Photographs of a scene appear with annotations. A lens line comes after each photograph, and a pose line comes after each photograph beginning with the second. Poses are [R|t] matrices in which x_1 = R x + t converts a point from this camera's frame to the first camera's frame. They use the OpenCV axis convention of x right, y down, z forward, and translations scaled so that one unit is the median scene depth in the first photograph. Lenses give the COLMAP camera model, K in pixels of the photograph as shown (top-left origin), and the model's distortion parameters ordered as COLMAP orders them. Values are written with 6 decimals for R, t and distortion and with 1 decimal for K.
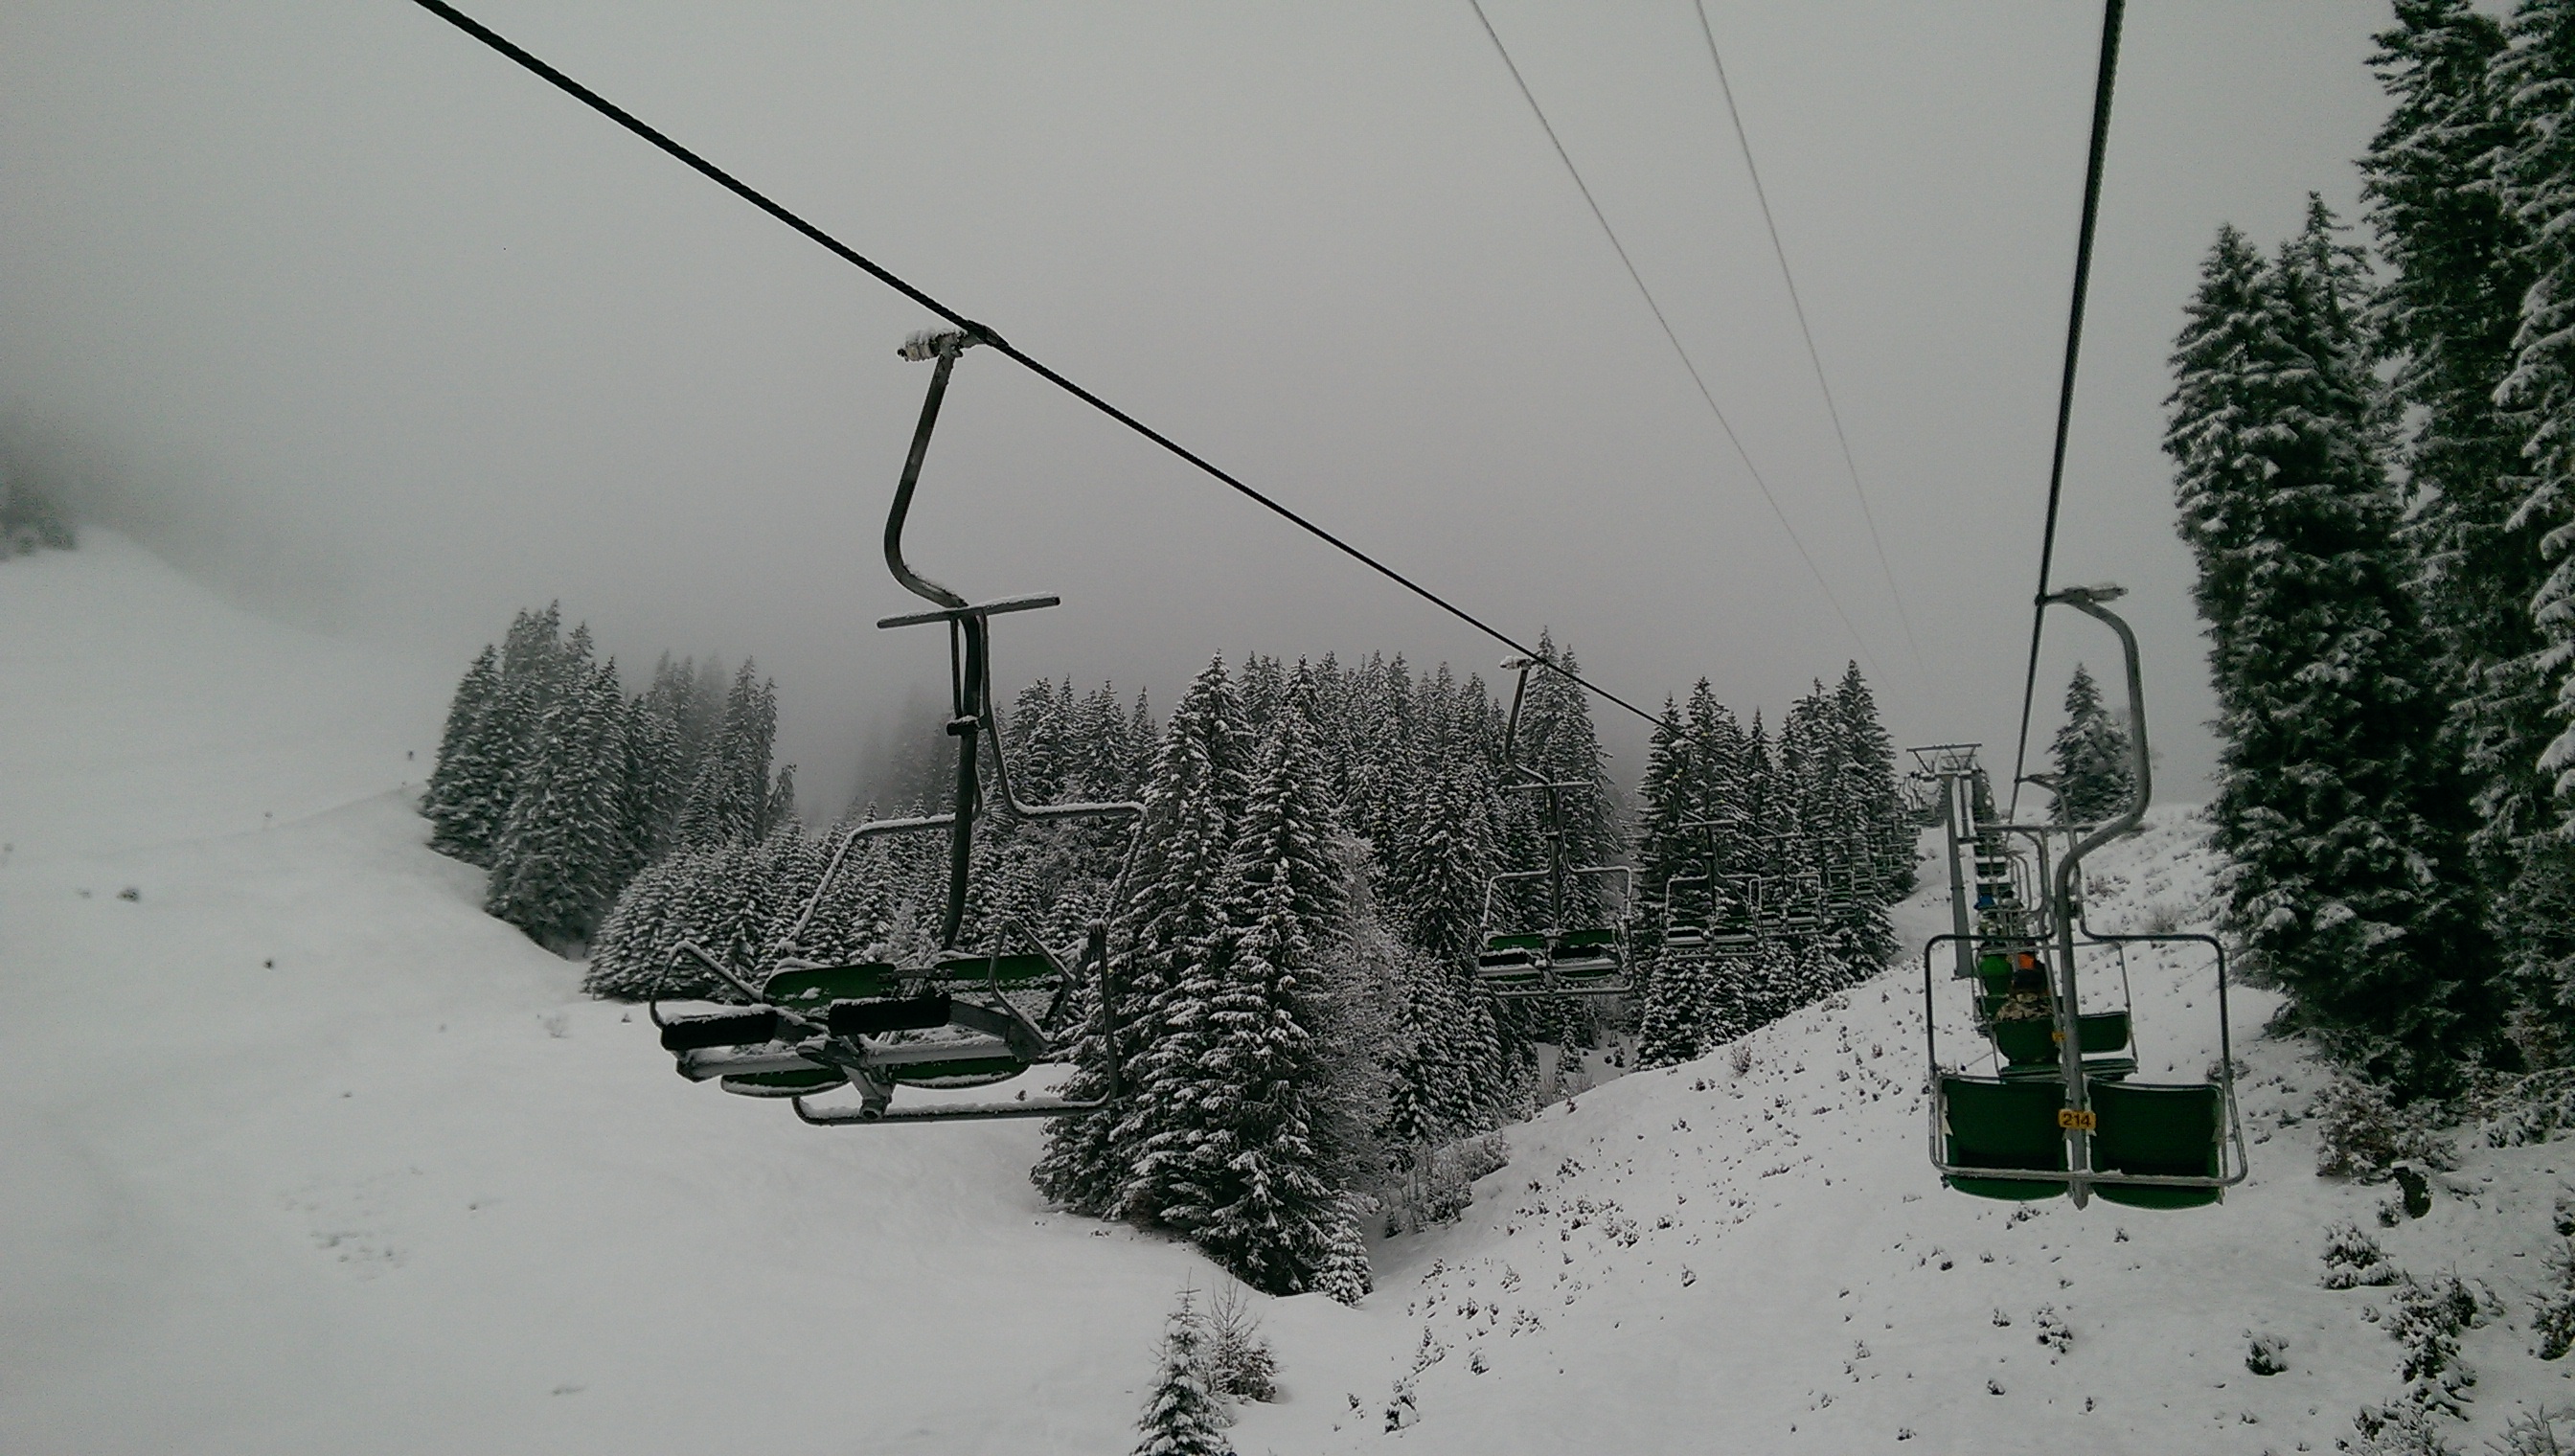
lens RADIAL K [[2105.7, 0, 1418.5], [0, 2105.7, 743.6], [0, 0, 1]] dist [0.211982, -0.327183]
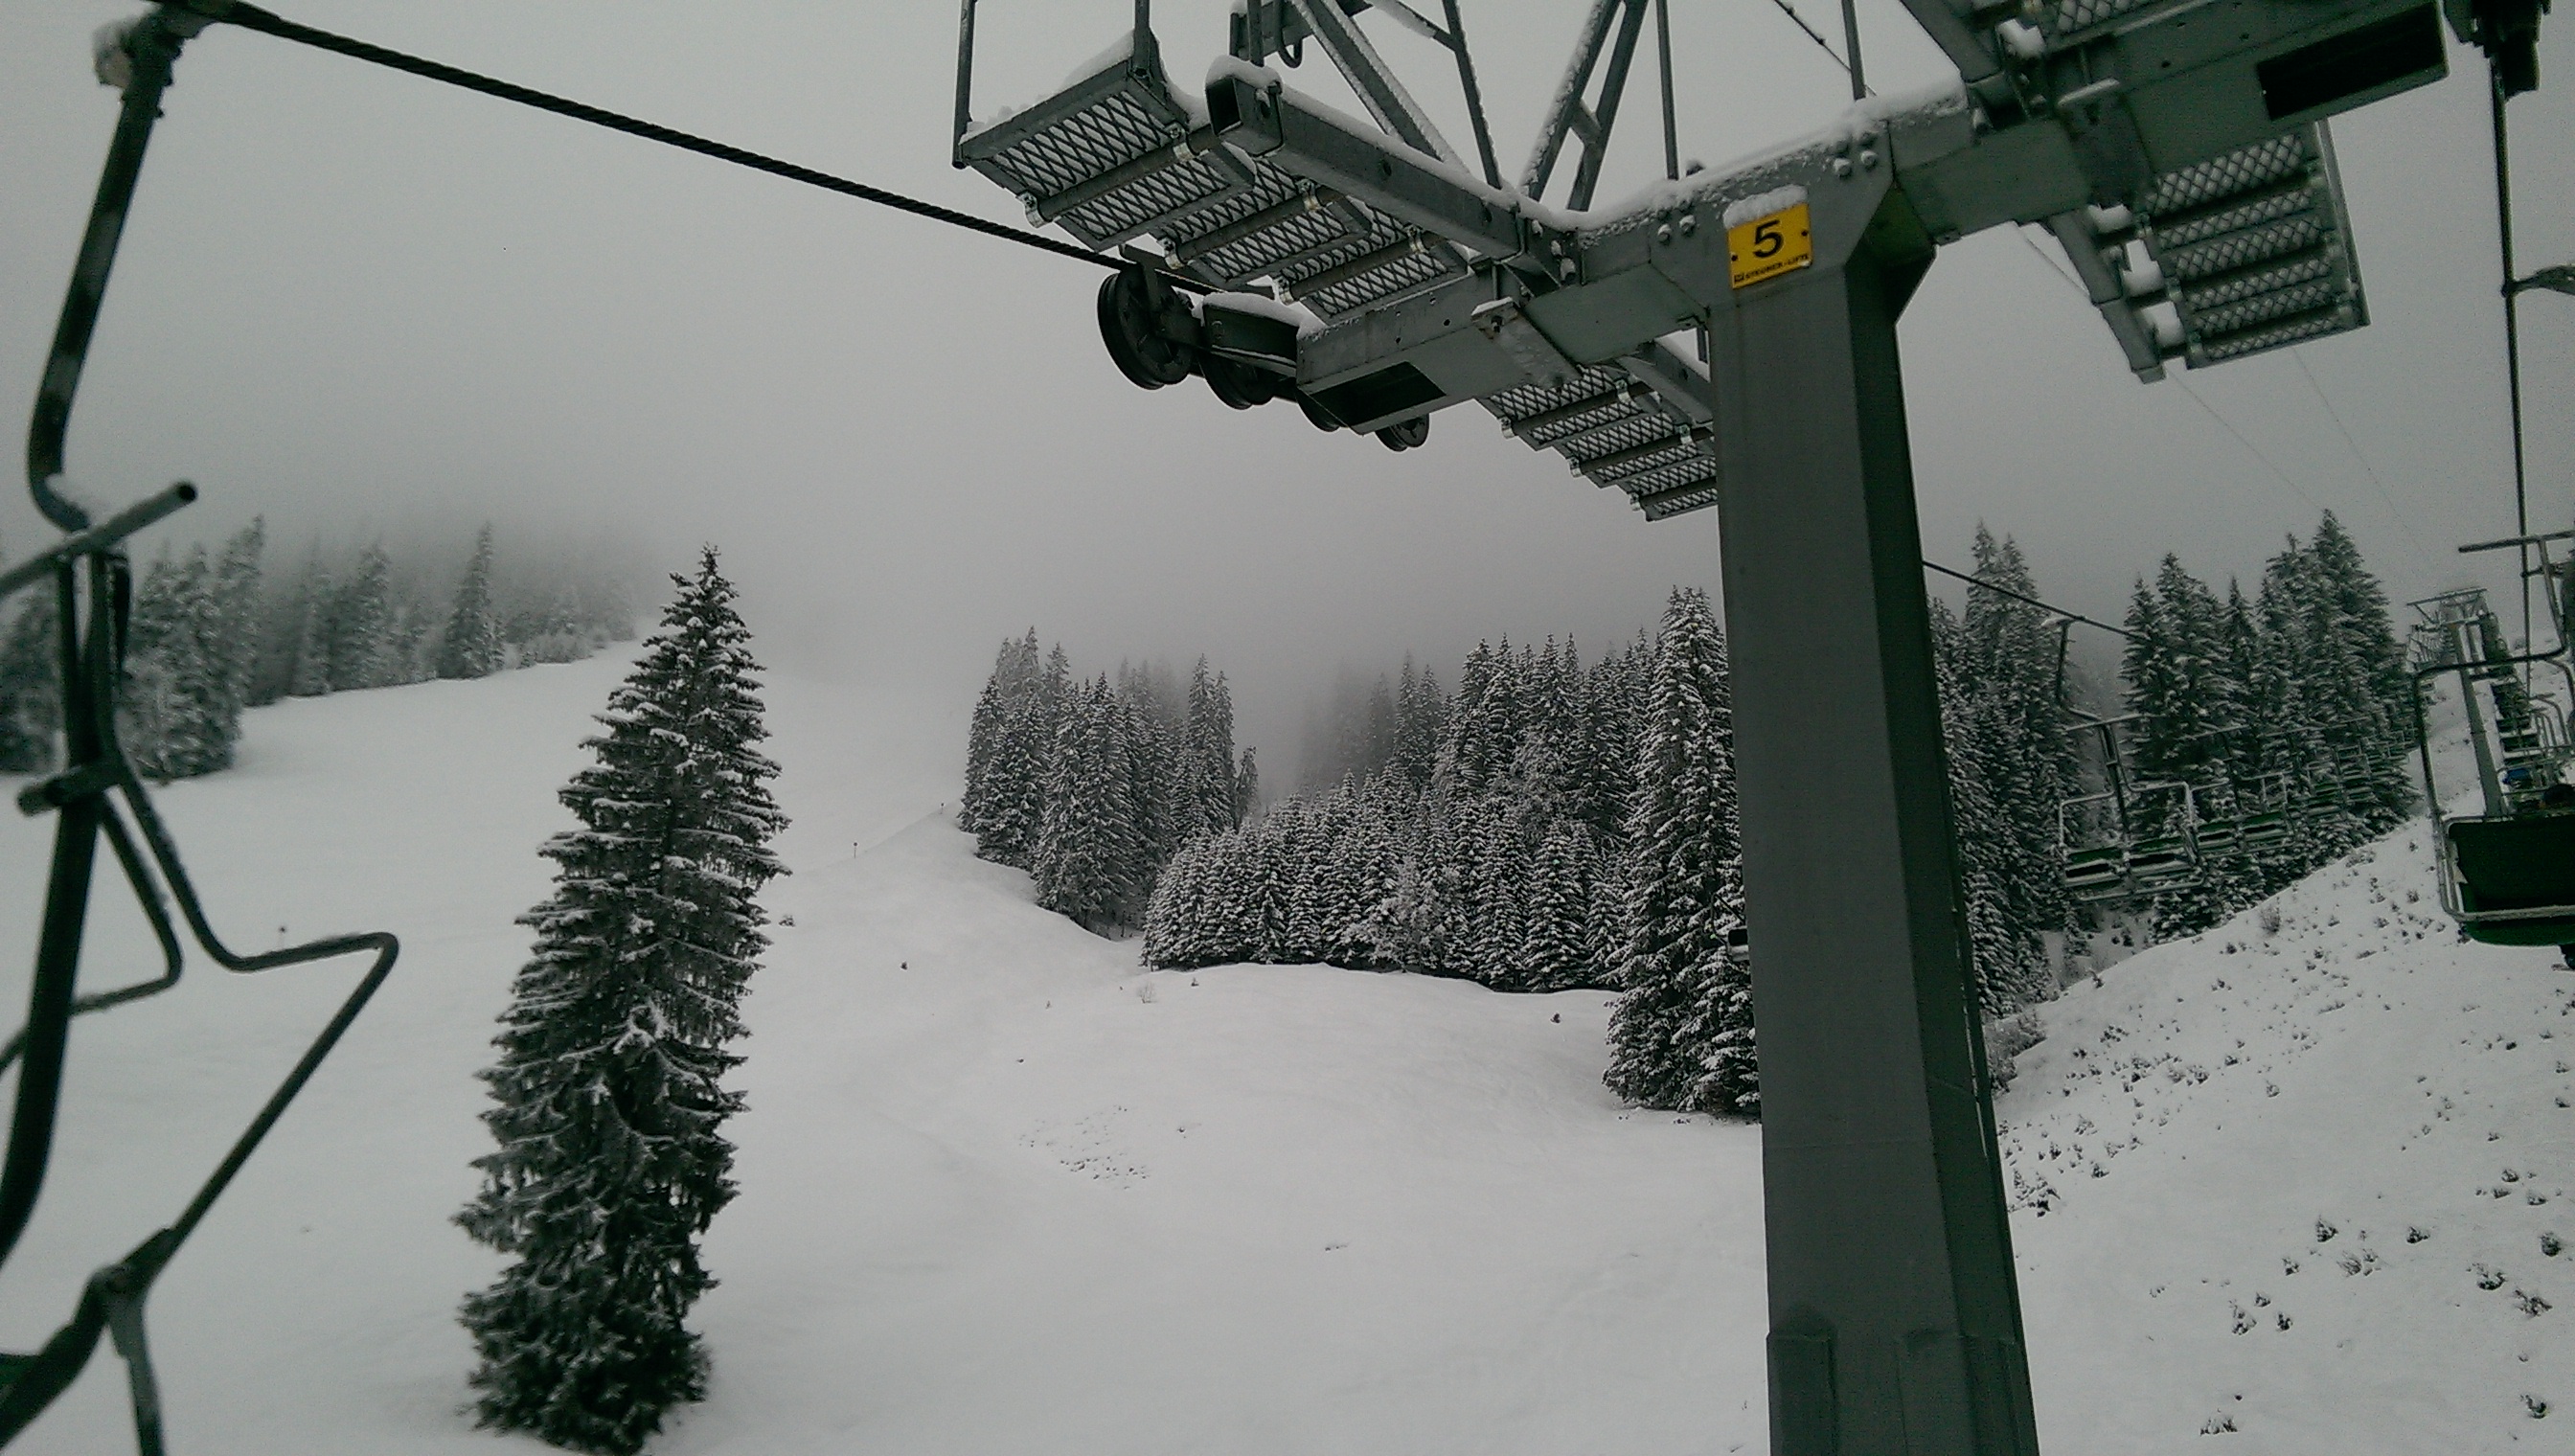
lens RADIAL K [[2148.5, 0, 1239.1], [0, 2148.5, 730.1], [0, 0, 1]] dist [0.135659, -0.217621]
pose [[0.958107, -0.125361, -0.257517, -0.033840], [0.131219, 0.991338, 0.005617, -0.012767], [0.254582, -0.039173, 0.966257, -0.126686]]
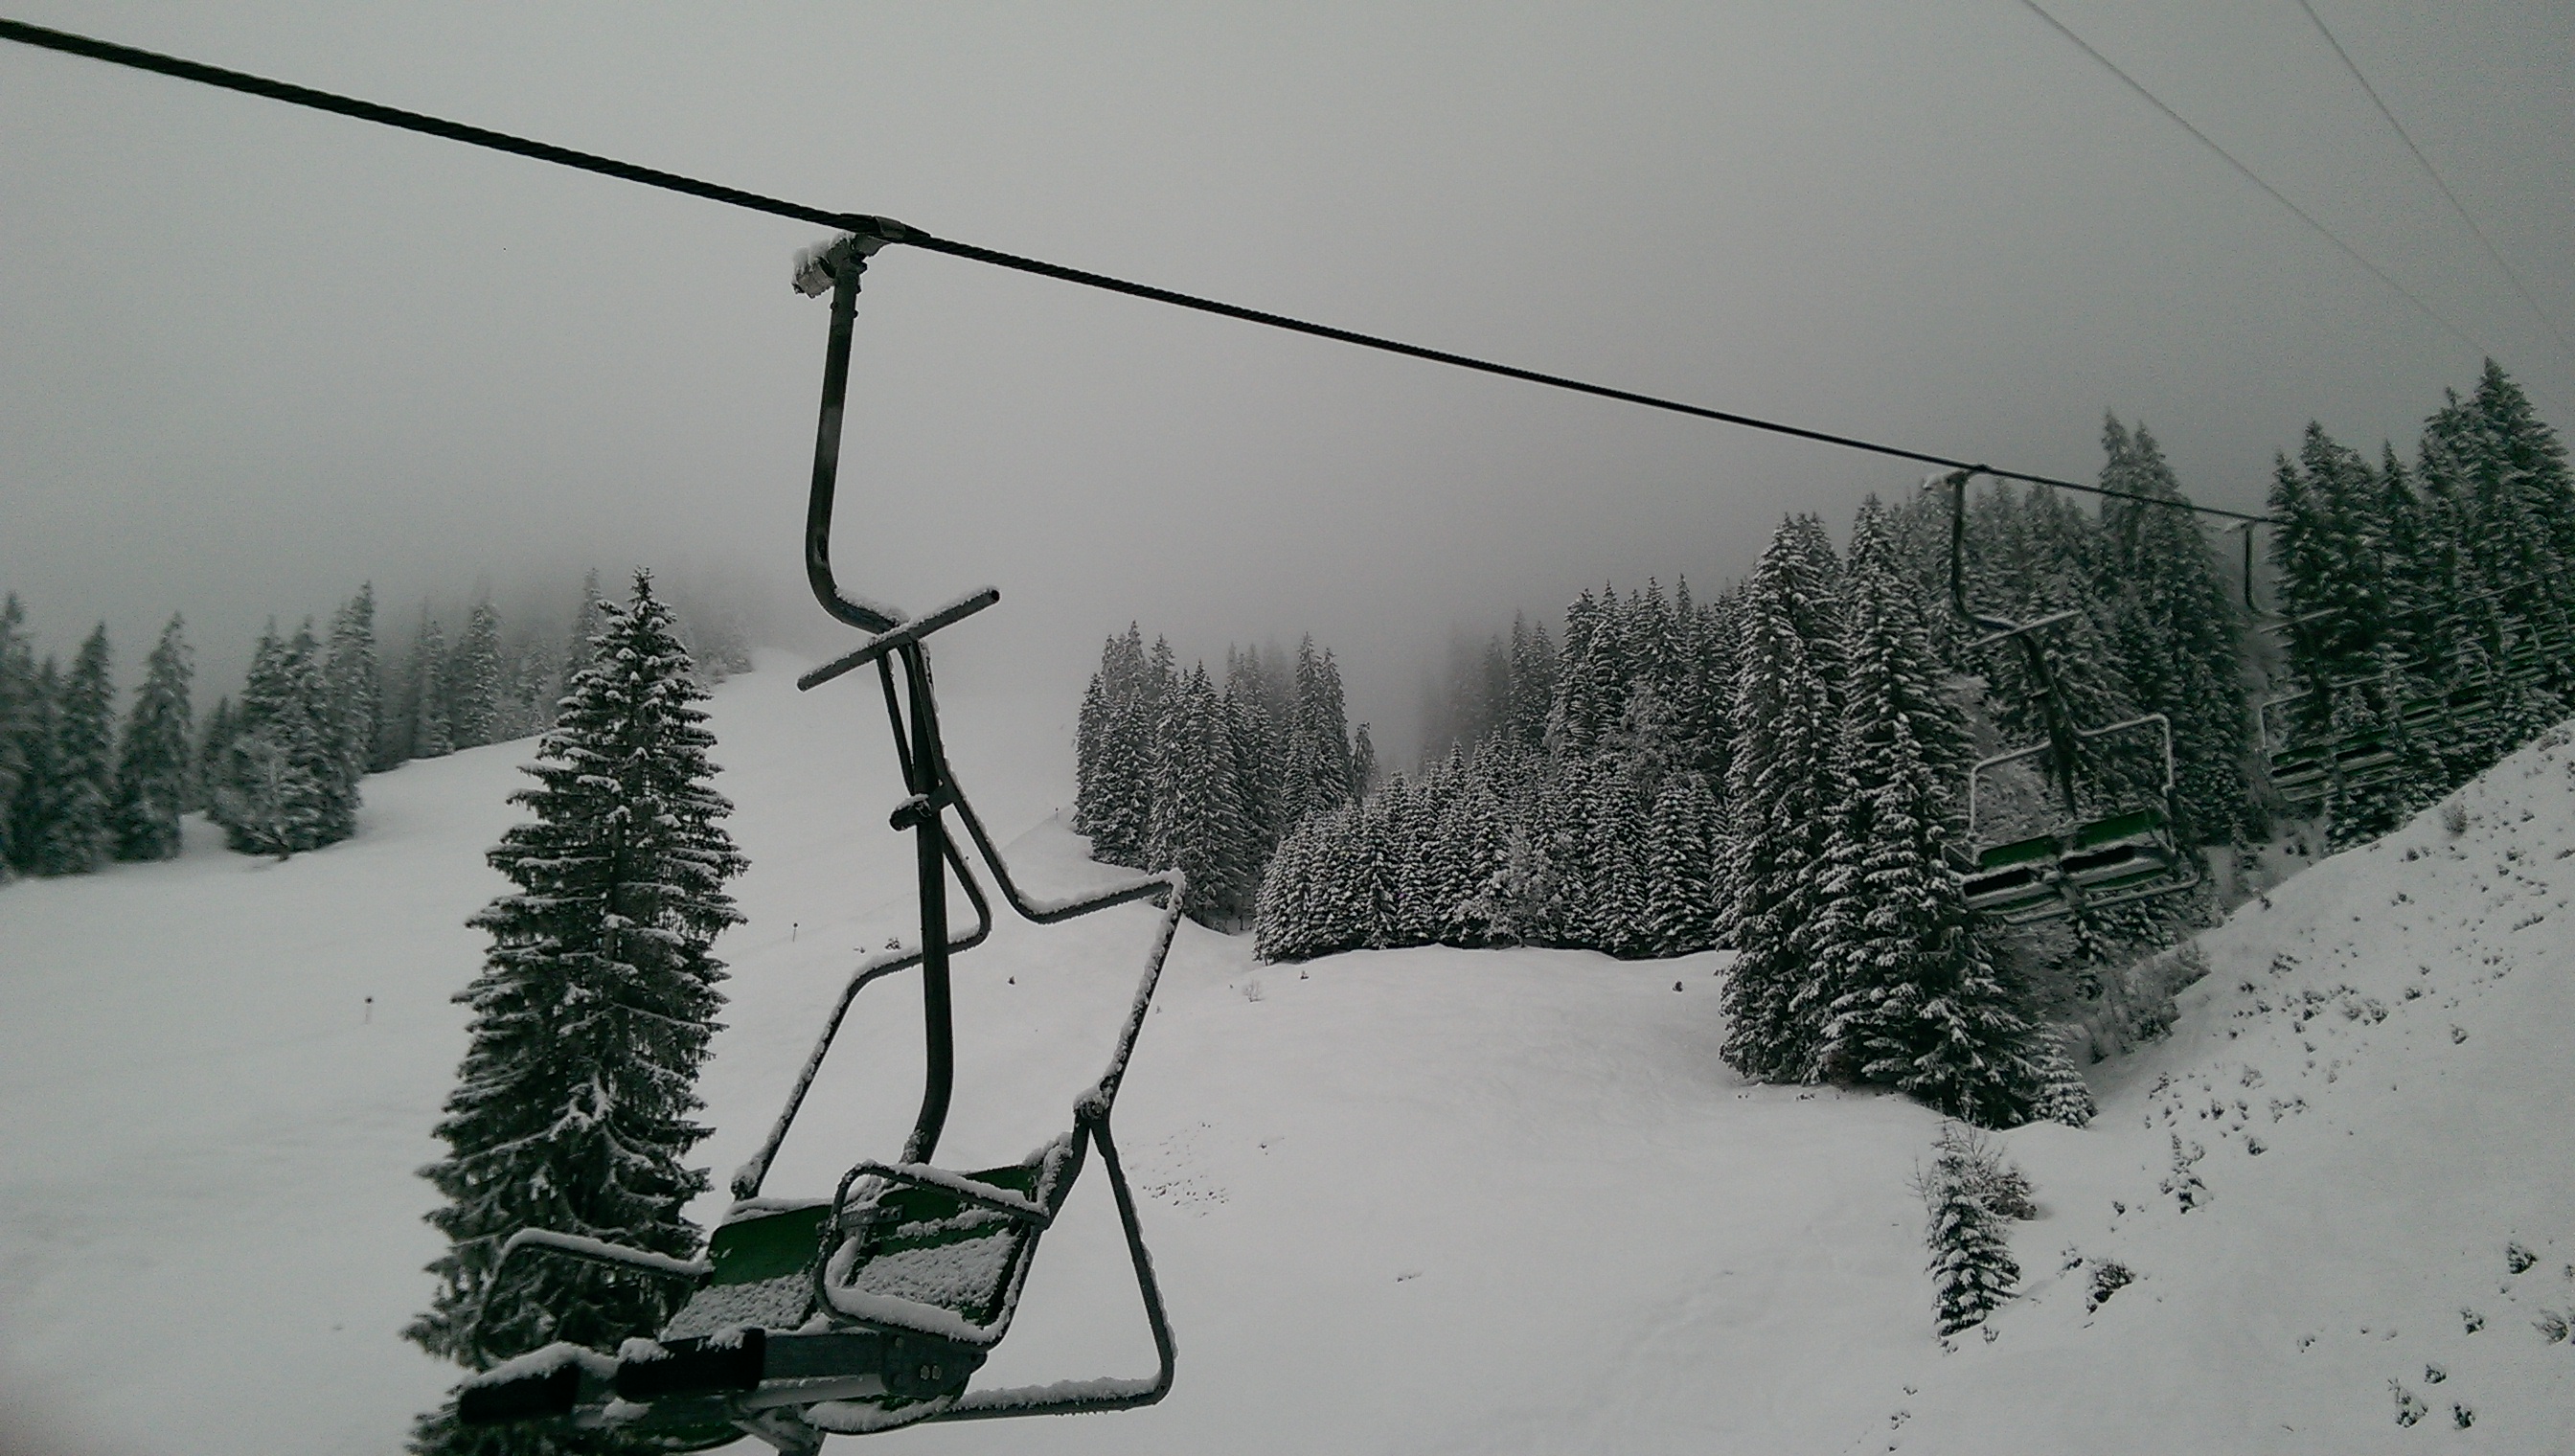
lens RADIAL K [[2148.5, 0, 1239.1], [0, 2148.5, 730.1], [0, 0, 1]] dist [0.135659, -0.217621]
pose [[0.923052, -0.208605, -0.323200, -0.015797], [0.221365, 0.975187, 0.002791, -0.007784], [0.314598, -0.074122, 0.946327, -0.058281]]
